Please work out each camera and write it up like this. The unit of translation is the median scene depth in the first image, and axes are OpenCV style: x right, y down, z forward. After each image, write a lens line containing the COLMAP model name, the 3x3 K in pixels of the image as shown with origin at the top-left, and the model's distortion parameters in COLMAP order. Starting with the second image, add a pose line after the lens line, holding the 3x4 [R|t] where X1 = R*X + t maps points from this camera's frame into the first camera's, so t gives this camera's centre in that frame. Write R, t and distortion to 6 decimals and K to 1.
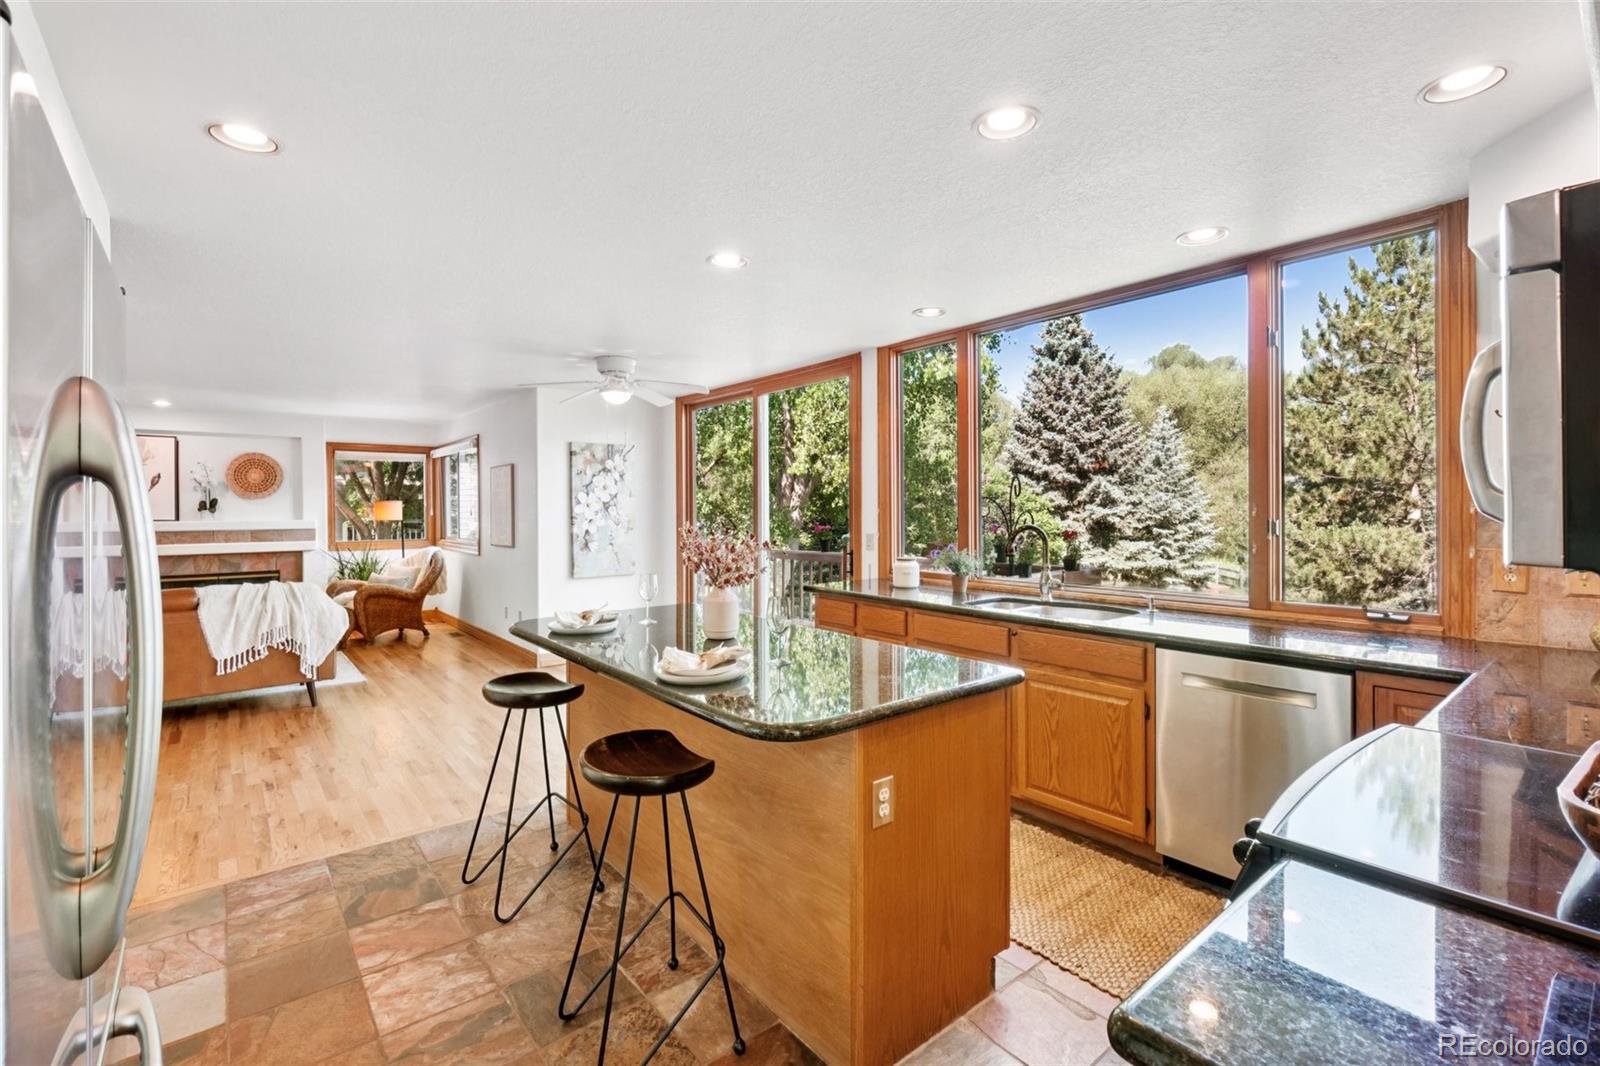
lens RADIAL K [[709.4, 0, 797.2], [0, 709.4, 506.9], [0, 0, 1]] dist [-0.011849, 0.001449]
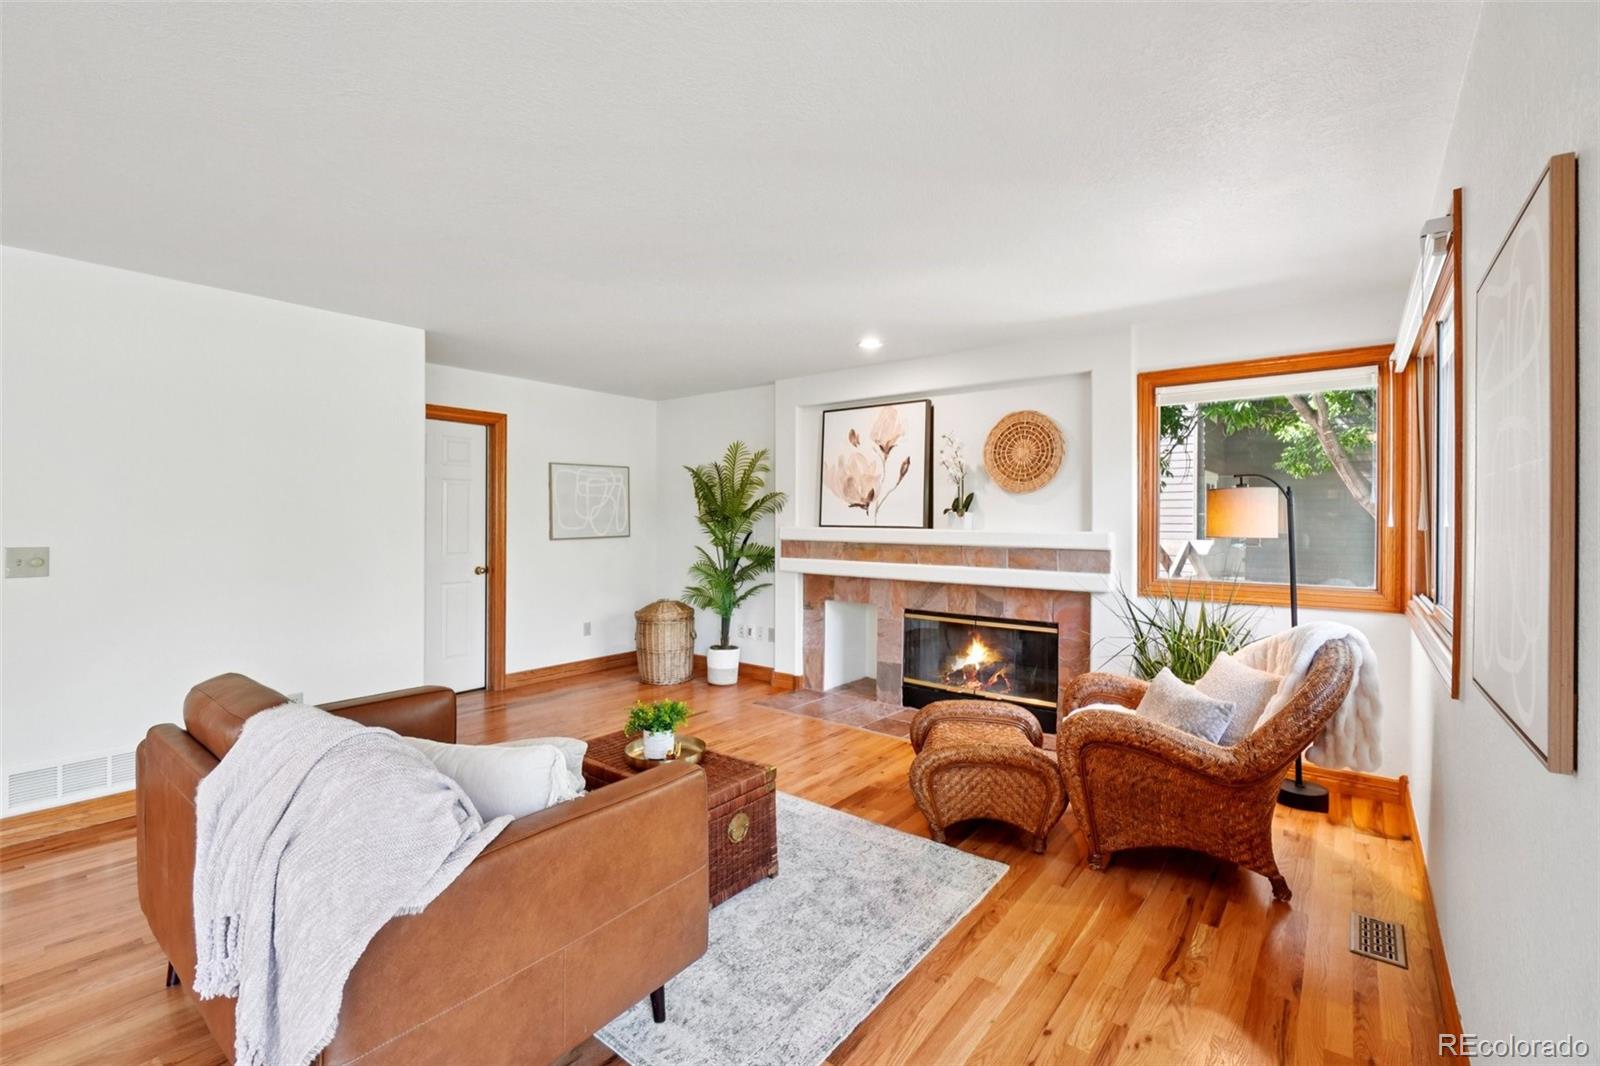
lens RADIAL K [[709.4, 0, 797.0], [0, 709.4, 522.4], [0, 0, 1]] dist [-0.011849, 0.001449]
pose [[0.220061, 0.006842, -0.975462, -0.256908], [-0.002975, 0.999975, 0.006343, 0.009774], [0.975482, 0.001506, 0.220076, 0.705165]]
